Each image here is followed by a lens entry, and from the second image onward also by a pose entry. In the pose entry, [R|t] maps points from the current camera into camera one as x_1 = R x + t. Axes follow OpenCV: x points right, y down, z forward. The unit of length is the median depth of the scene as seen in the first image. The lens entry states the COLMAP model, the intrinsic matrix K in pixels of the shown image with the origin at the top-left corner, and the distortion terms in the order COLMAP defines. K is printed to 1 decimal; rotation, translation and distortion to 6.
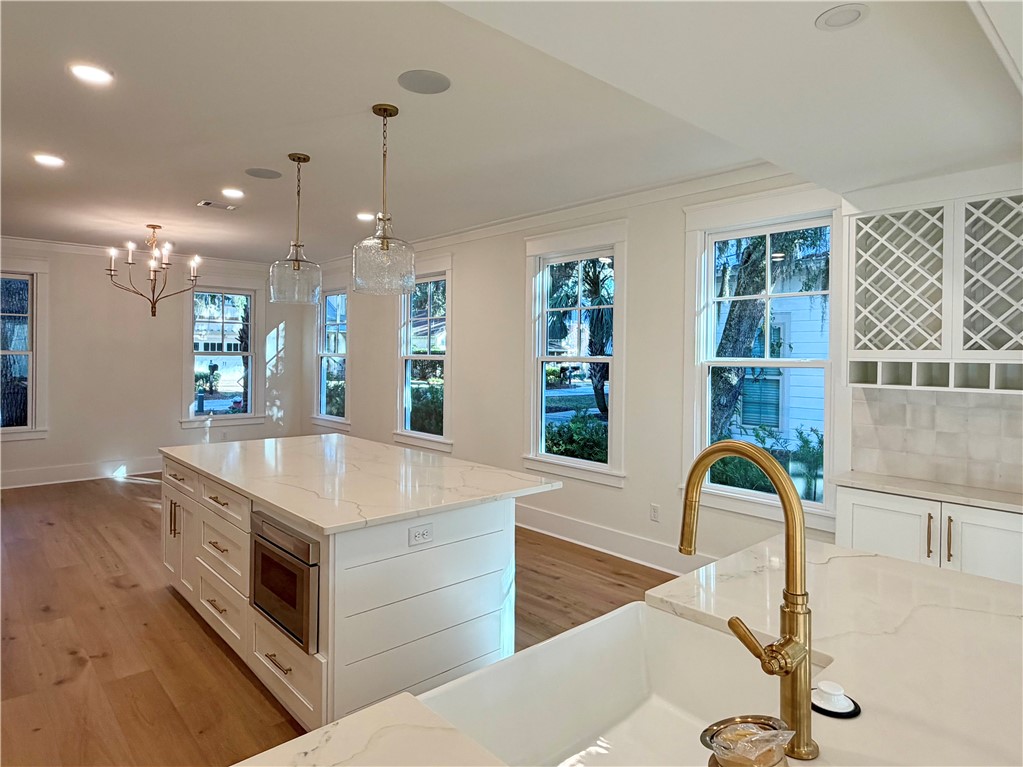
lens RADIAL K [[610.9, 0, 491.9], [0, 610.9, 358.2], [0, 0, 1]] dist [-0.006395, 0.002377]
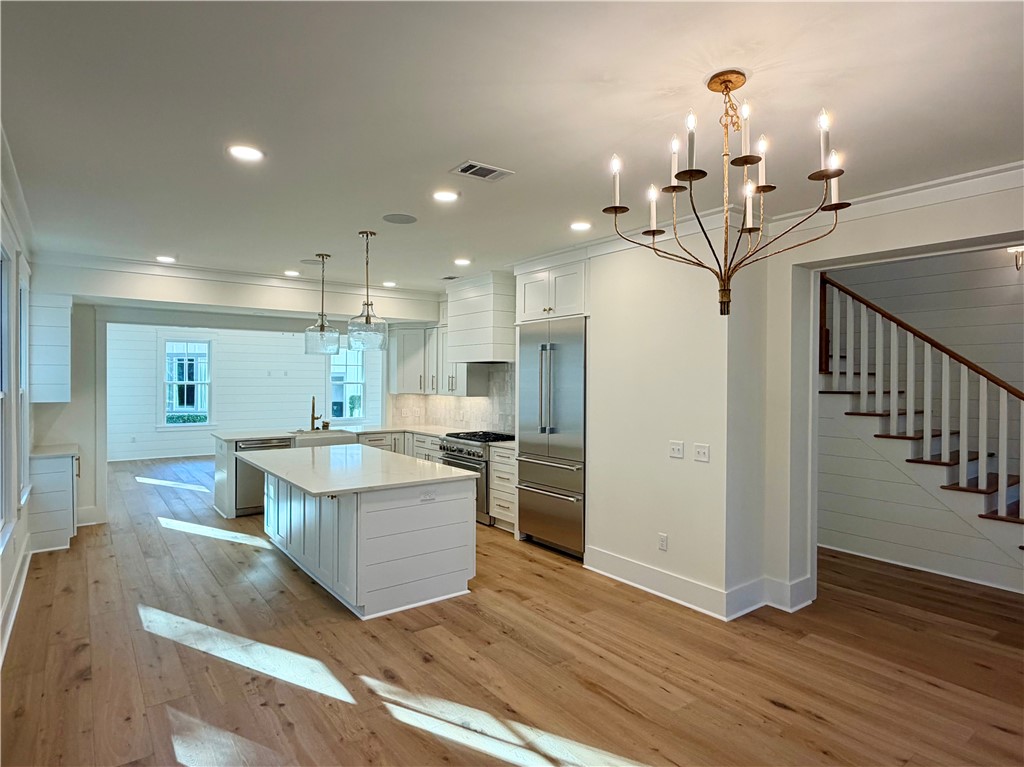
lens RADIAL K [[576.2, 0, 511.5], [0, 576.2, 382.4], [0, 0, 1]] dist [0.003633, -0.004027]
pose [[-0.996743, -0.016340, 0.078969, -0.630991], [-0.015337, 0.999794, 0.013300, -0.039838], [-0.079170, 0.012046, -0.996788, 1.916043]]
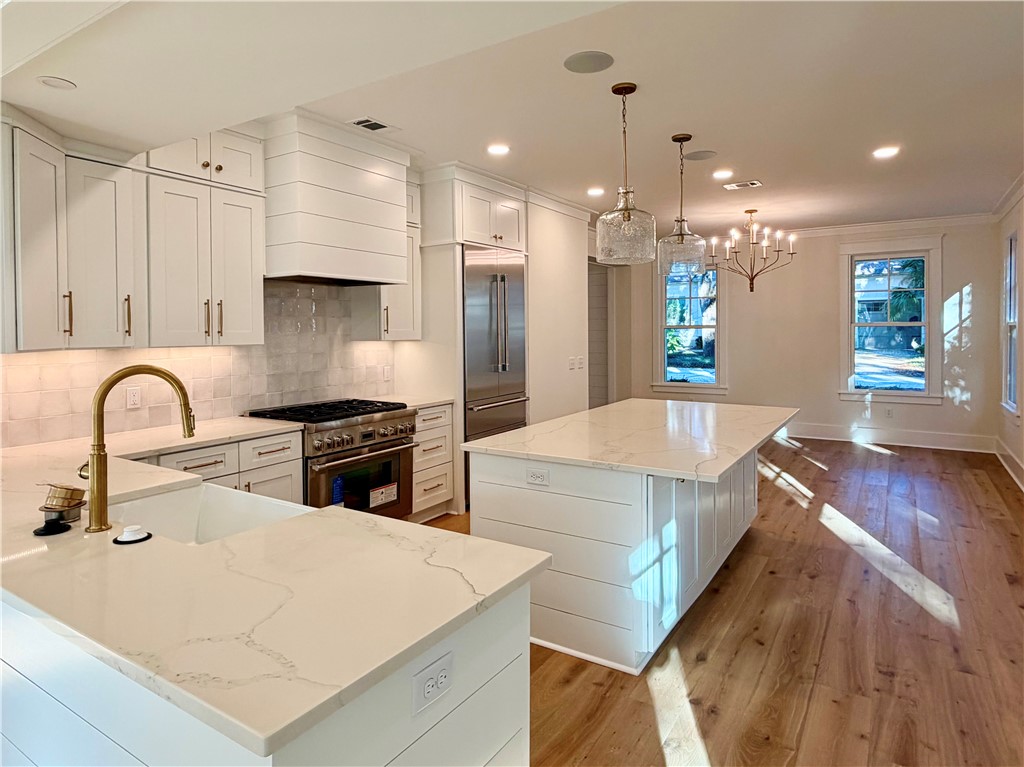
lens RADIAL K [[611.5, 0, 504.1], [0, 611.5, 335.5], [0, 0, 1]] dist [-0.006395, 0.002377]
pose [[0.272083, -0.002261, -0.962271, 0.557291], [0.004934, 0.999987, -0.000955, 0.014509], [0.962261, -0.004488, 0.272091, 0.361703]]
